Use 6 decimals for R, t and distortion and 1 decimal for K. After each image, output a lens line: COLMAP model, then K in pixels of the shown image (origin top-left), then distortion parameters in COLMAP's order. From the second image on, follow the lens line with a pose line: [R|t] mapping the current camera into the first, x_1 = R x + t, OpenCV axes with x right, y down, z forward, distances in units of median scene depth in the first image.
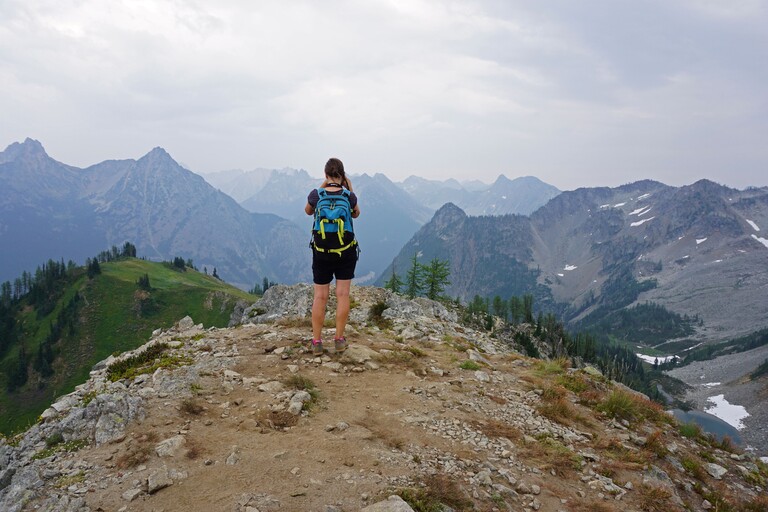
lens RADIAL K [[515.3, 0, 389.1], [0, 515.3, 253.2], [0, 0, 1]] dist [-0.042628, 0.033412]
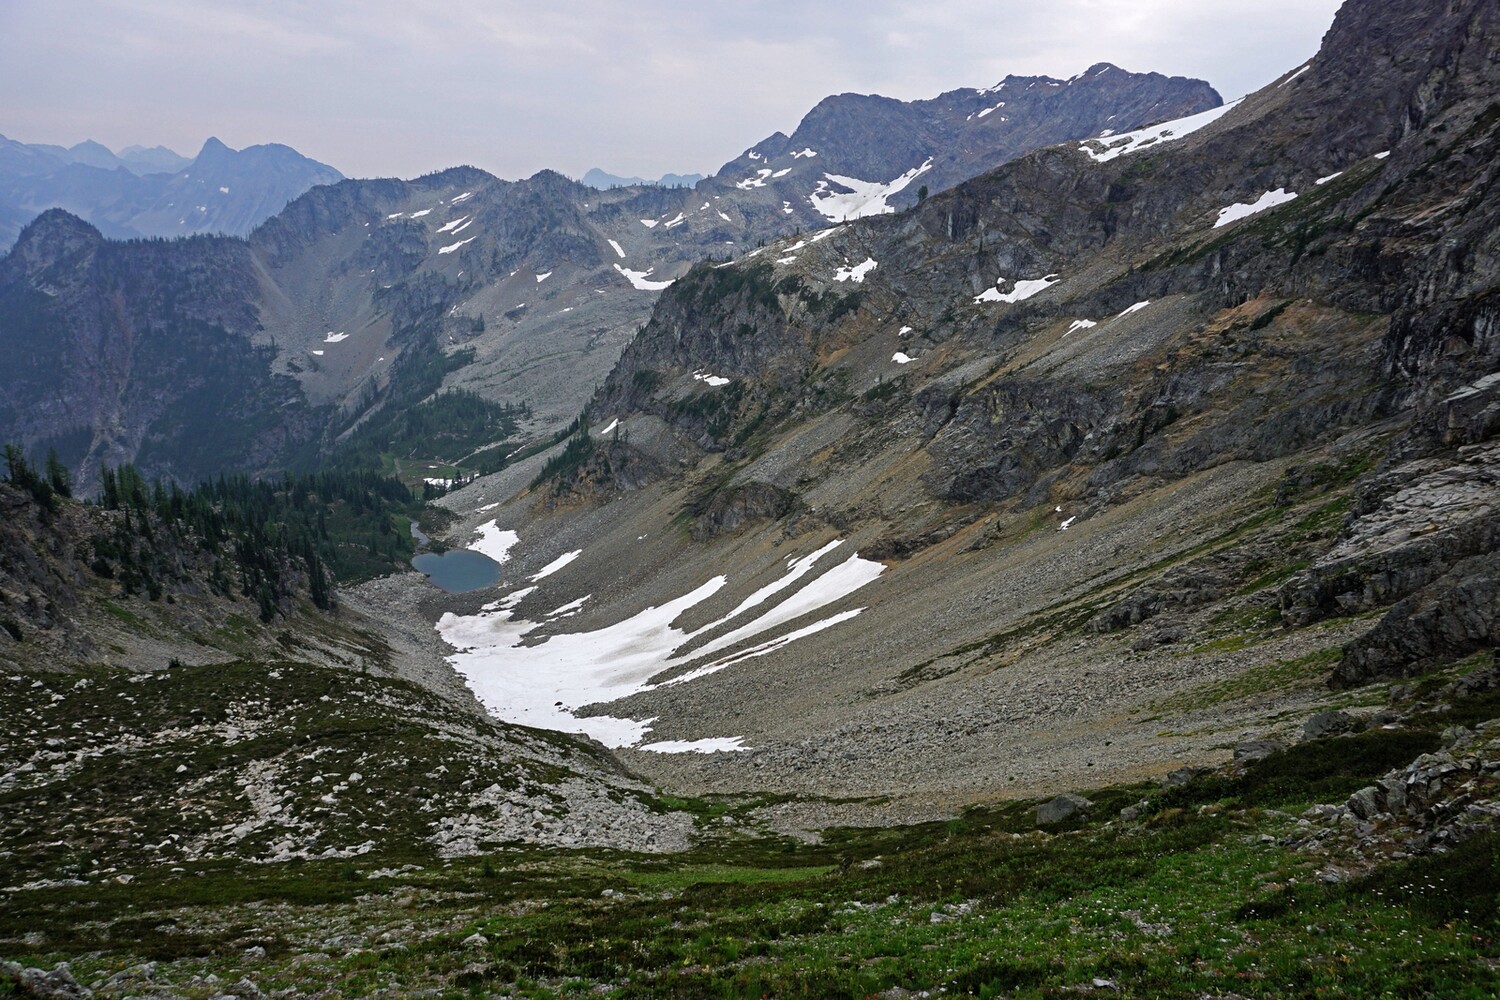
lens RADIAL K [[995.7, 0, 750.0], [0, 995.7, 500.0], [0, 0, 1]] dist [-0.052343, 0.035848]
pose [[0.778915, -0.171545, 0.603211, 0.039760], [0.049340, 0.975642, 0.213748, -0.004320], [-0.625185, -0.136729, 0.768406, -0.071854]]
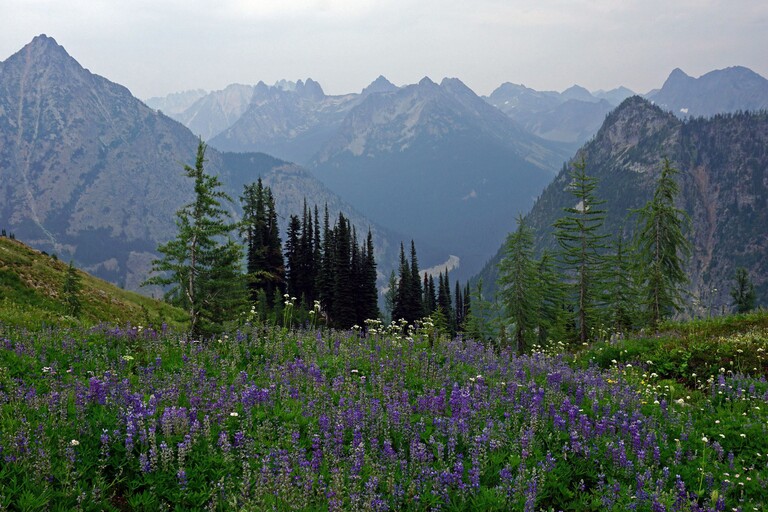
lens RADIAL K [[881.0, 0, 384.0], [0, 881.0, 256.0], [0, 0, 1]] dist [-0.006321, -0.005325]
pose [[0.995499, -0.037501, -0.087039, -0.053831], [0.040013, 0.998826, 0.027294, 0.019030], [0.085914, -0.030654, 0.995831, 0.216441]]
